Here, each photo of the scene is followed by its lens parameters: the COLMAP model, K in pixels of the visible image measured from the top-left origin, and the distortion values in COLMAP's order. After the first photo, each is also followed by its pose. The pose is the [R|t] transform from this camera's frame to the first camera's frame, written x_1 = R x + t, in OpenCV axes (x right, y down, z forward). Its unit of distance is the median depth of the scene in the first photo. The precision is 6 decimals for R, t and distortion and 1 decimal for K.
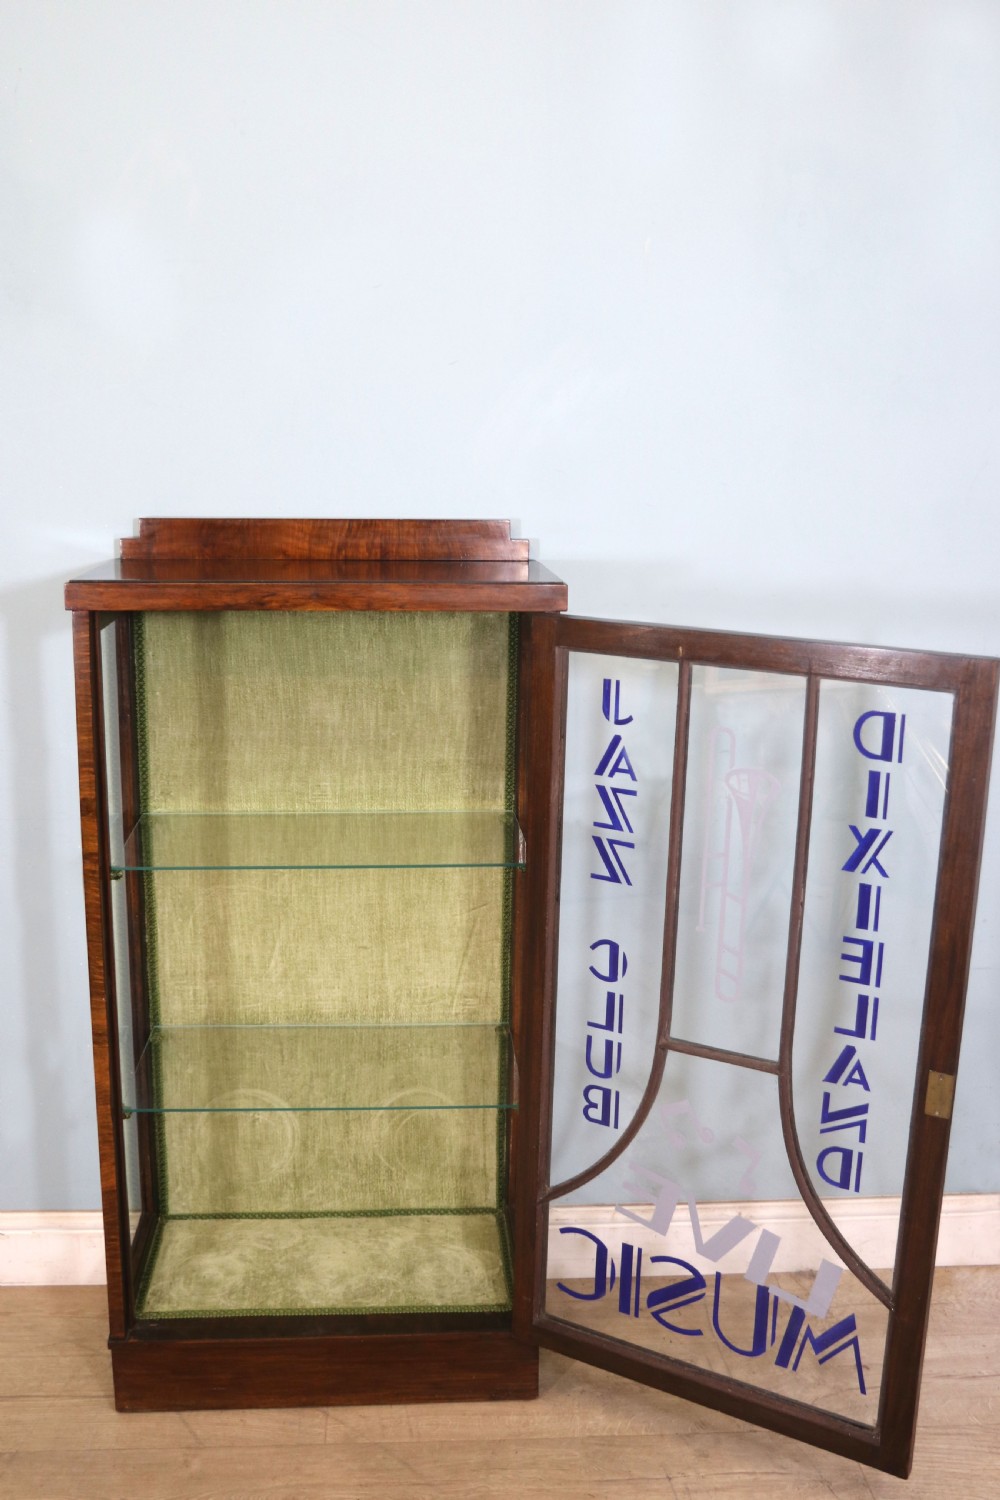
lens RADIAL K [[1418.4, 0, 473.3], [0, 1418.4, 772.3], [0, 0, 1]] dist [-0.045481, 0.000000]
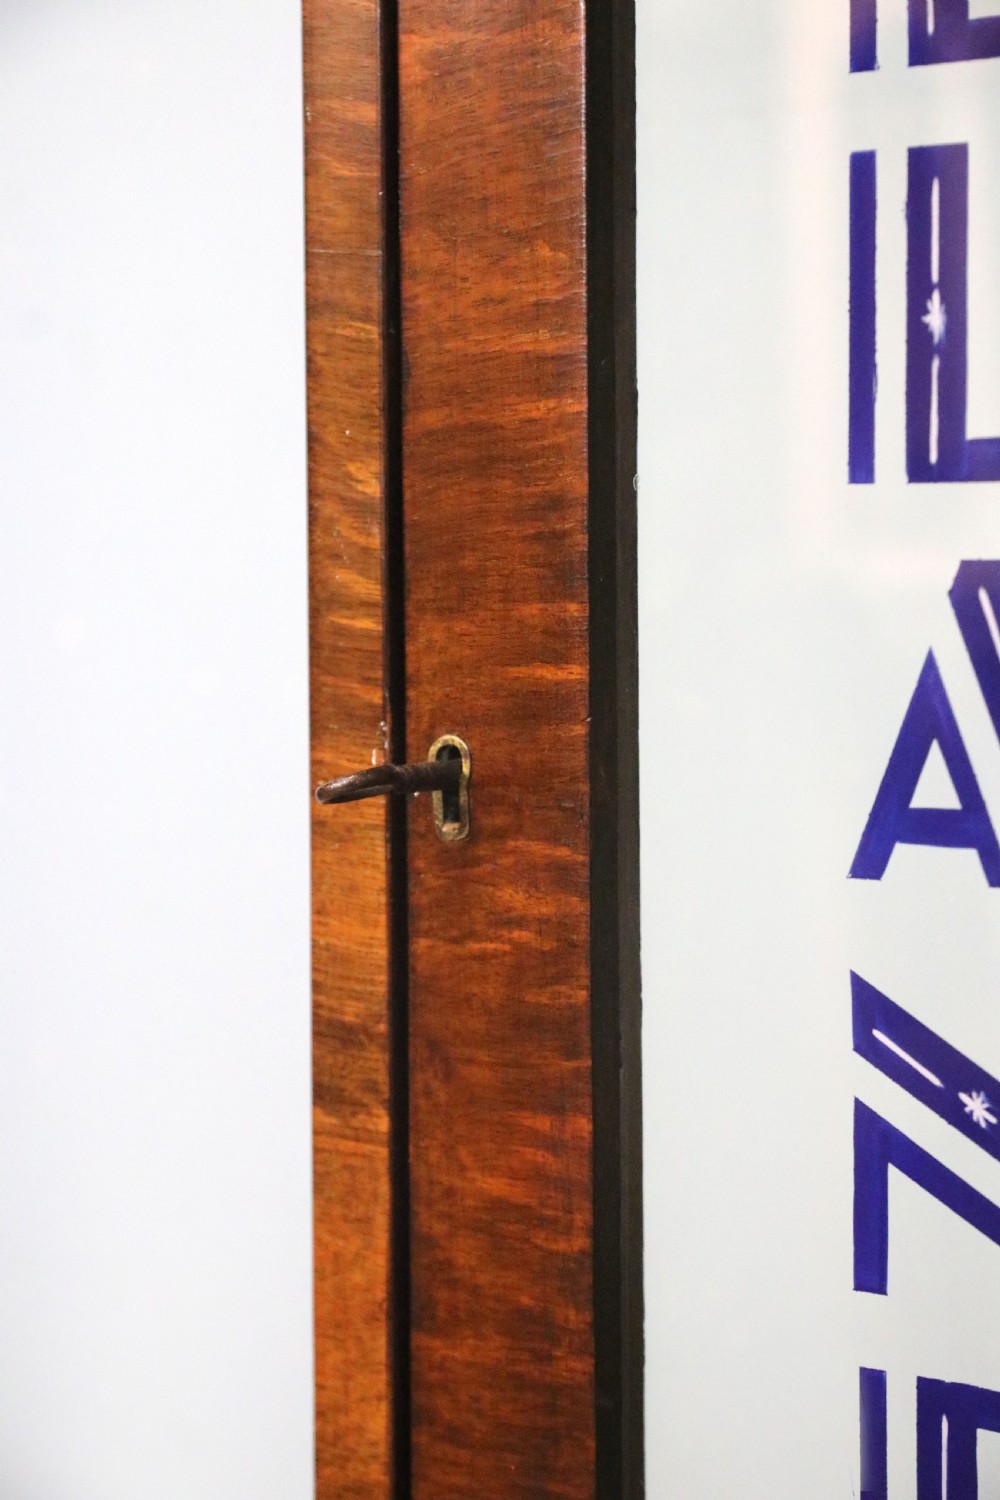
lens RADIAL K [[4497.5, 0, 499.8], [0, 4497.5, 746.8], [0, 0, 1]] dist [0.186485, 0.000000]
pose [[0.671250, 0.010586, -0.741155, 0.062245], [-0.157742, 0.979034, -0.128880, 0.192114], [0.724252, 0.203422, 0.658847, 0.648374]]
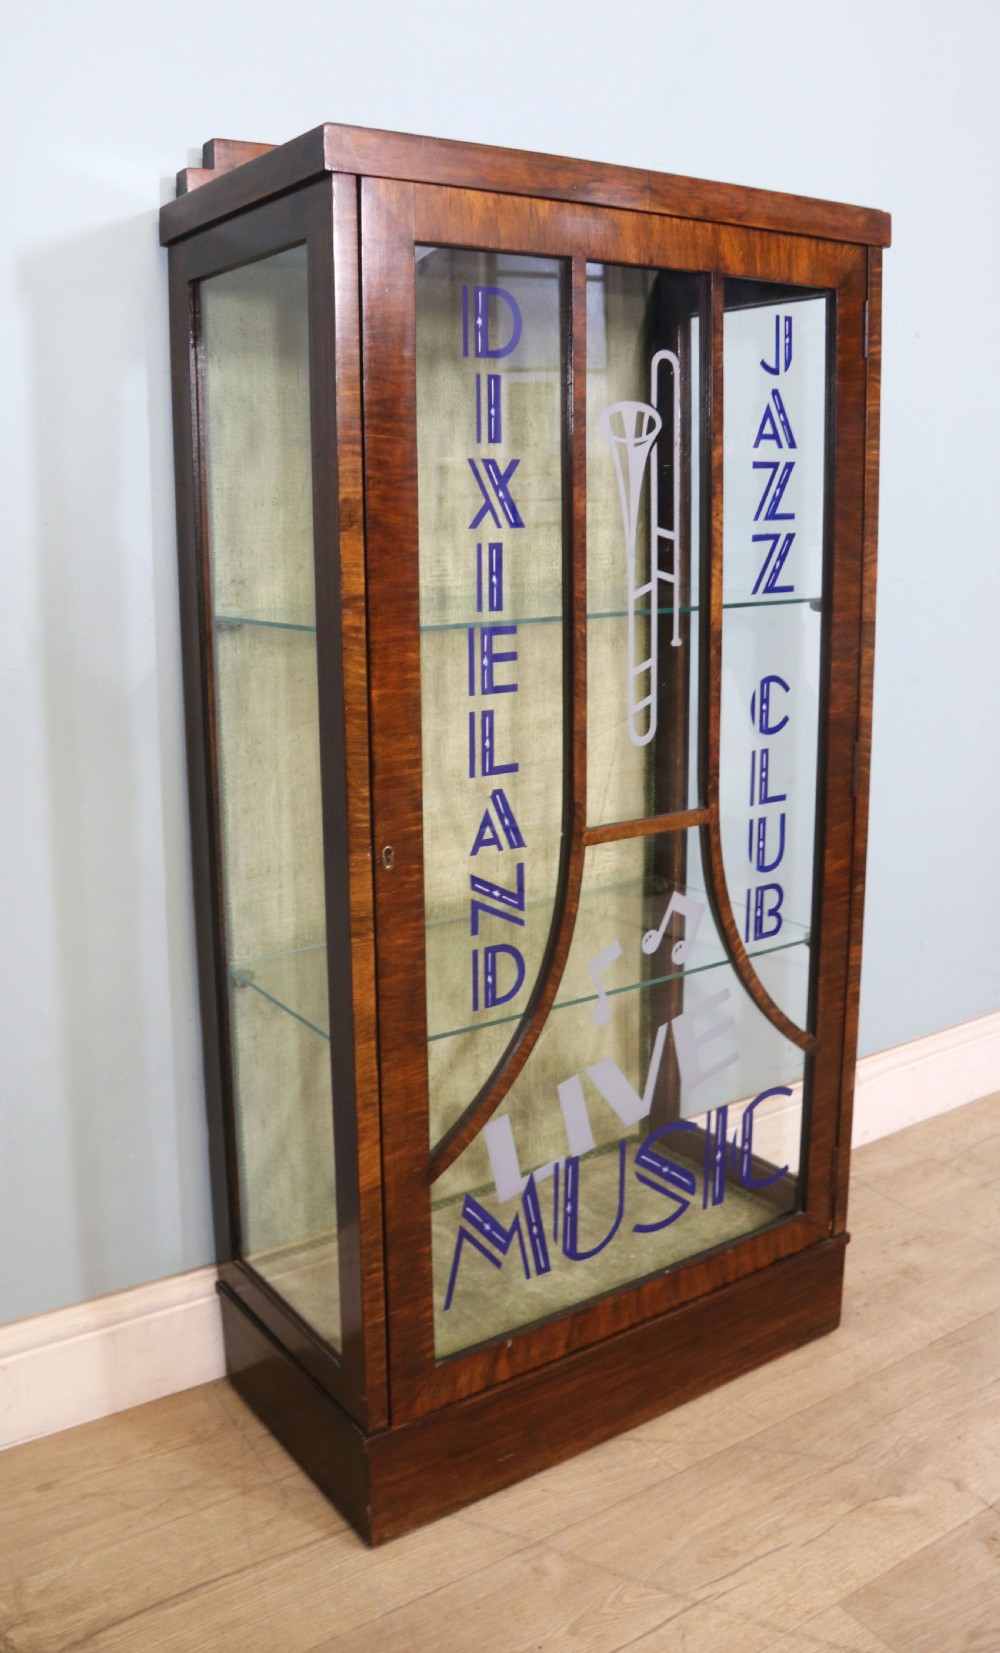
lens RADIAL K [[1409.8, 0, 413.1], [0, 1409.8, 745.6], [0, 0, 1]] dist [-0.160425, 0.067270]
pose [[0.878353, -0.110844, 0.464984, -0.462276], [0.143298, 0.989064, -0.034914, 0.124227], [-0.456029, 0.097298, 0.884630, 0.419774]]
